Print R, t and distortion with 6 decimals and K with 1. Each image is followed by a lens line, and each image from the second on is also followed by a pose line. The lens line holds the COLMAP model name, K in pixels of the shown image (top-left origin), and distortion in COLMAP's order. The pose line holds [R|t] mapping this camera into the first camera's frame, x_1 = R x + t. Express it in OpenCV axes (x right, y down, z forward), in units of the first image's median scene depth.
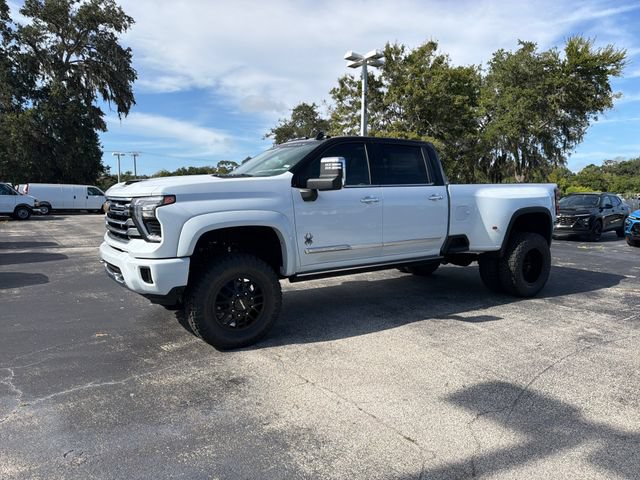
lens RADIAL K [[451.2, 0, 315.7], [0, 451.2, 240.2], [0, 0, 1]] dist [0.032357, -0.033936]
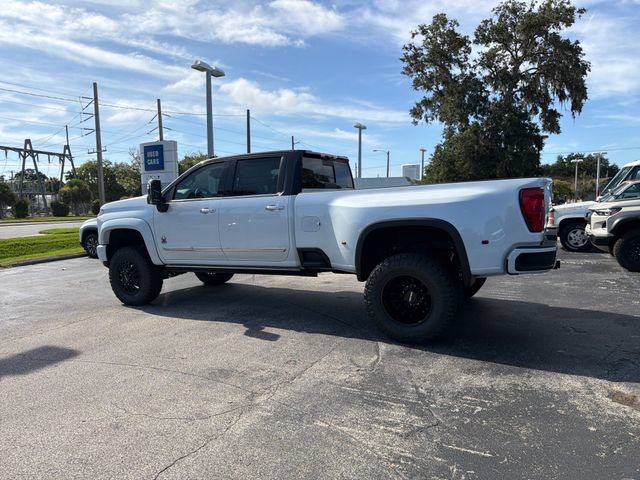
lens RADIAL K [[452.0, 0, 313.8], [0, 452.0, 244.7], [0, 0, 1]] dist [0.043966, -0.052807]
pose [[0.480681, 0.061501, -0.874736, 1.060531], [-0.059563, 0.997524, 0.037403, -0.050204], [0.874870, 0.034123, 0.483154, 0.545331]]
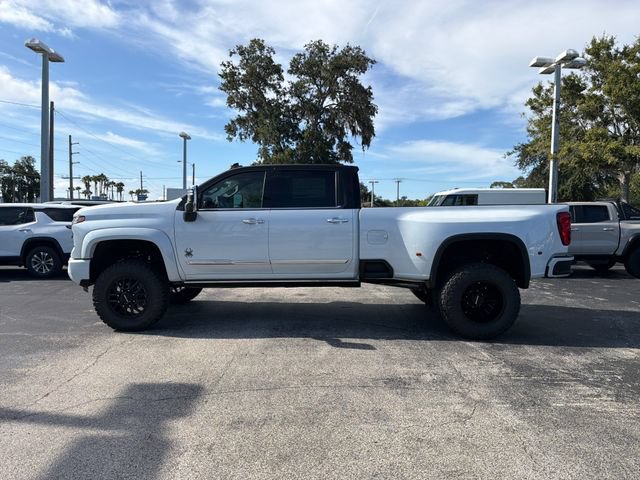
lens RADIAL K [[452.0, 0, 315.0], [0, 452.0, 246.1], [0, 0, 1]] dist [0.043966, -0.052807]
pose [[0.828163, 0.040418, -0.559028, 0.713638], [-0.062013, 0.997881, -0.019720, -0.012657], [0.557046, 0.050998, 0.828914, 0.127793]]
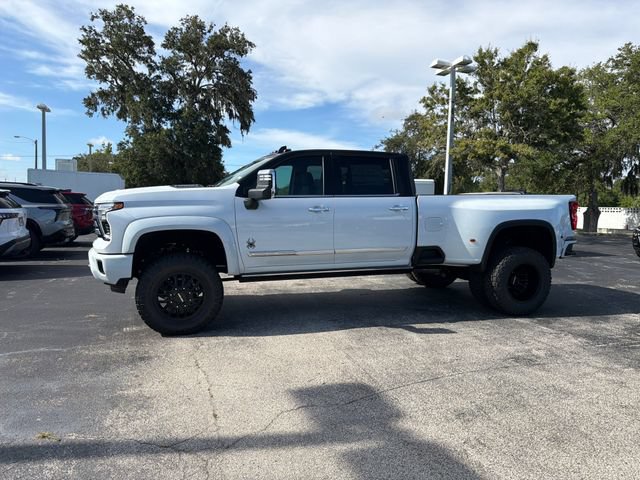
lens RADIAL K [[452.0, 0, 315.7], [0, 452.0, 244.8], [0, 0, 1]] dist [0.043966, -0.052807]
pose [[0.961775, 0.034336, -0.271678, 0.329454], [-0.038285, 0.999224, -0.009249, 0.003760], [0.271150, 0.019297, 0.962344, -0.019616]]
